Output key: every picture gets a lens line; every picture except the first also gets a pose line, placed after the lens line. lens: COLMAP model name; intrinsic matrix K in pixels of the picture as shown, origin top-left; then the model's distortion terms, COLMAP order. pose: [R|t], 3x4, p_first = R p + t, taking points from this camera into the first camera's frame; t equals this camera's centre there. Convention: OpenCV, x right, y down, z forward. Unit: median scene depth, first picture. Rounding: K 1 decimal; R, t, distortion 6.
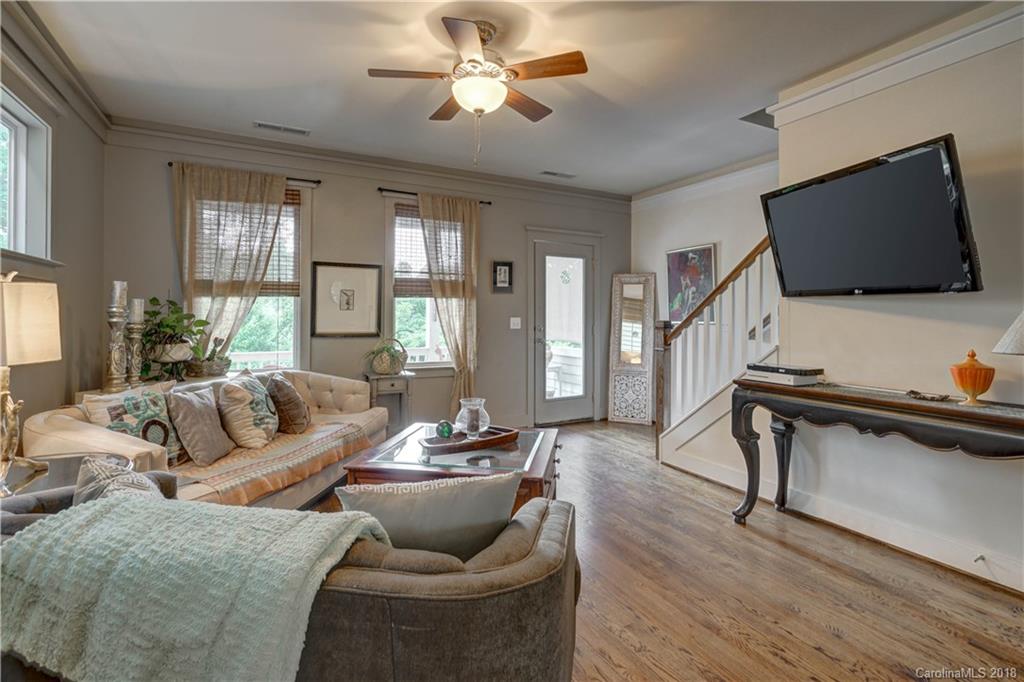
lens RADIAL K [[481.2, 0, 509.1], [0, 481.2, 309.1], [0, 0, 1]] dist [-0.002444, -0.000127]
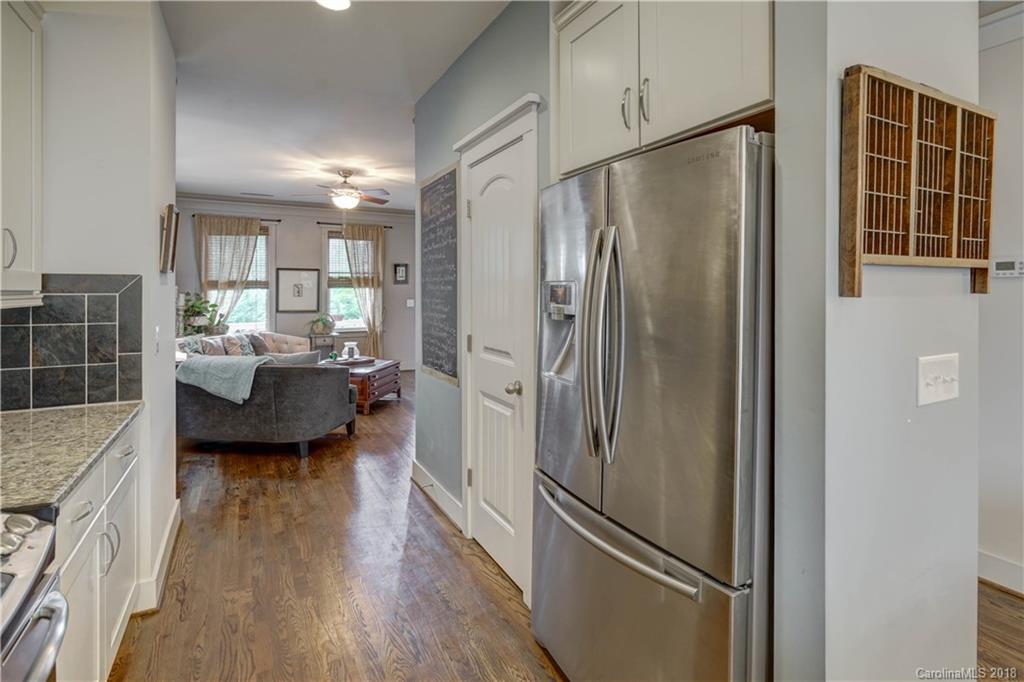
lens RADIAL K [[500.0, 0, 514.9], [0, 500.0, 286.5], [0, 0, 1]] dist [0.003403, 0.001059]
pose [[0.999909, -0.005424, 0.012365, 0.426950], [0.005336, 0.999961, 0.007104, -0.043727], [-0.012403, -0.007038, 0.999898, -0.807625]]
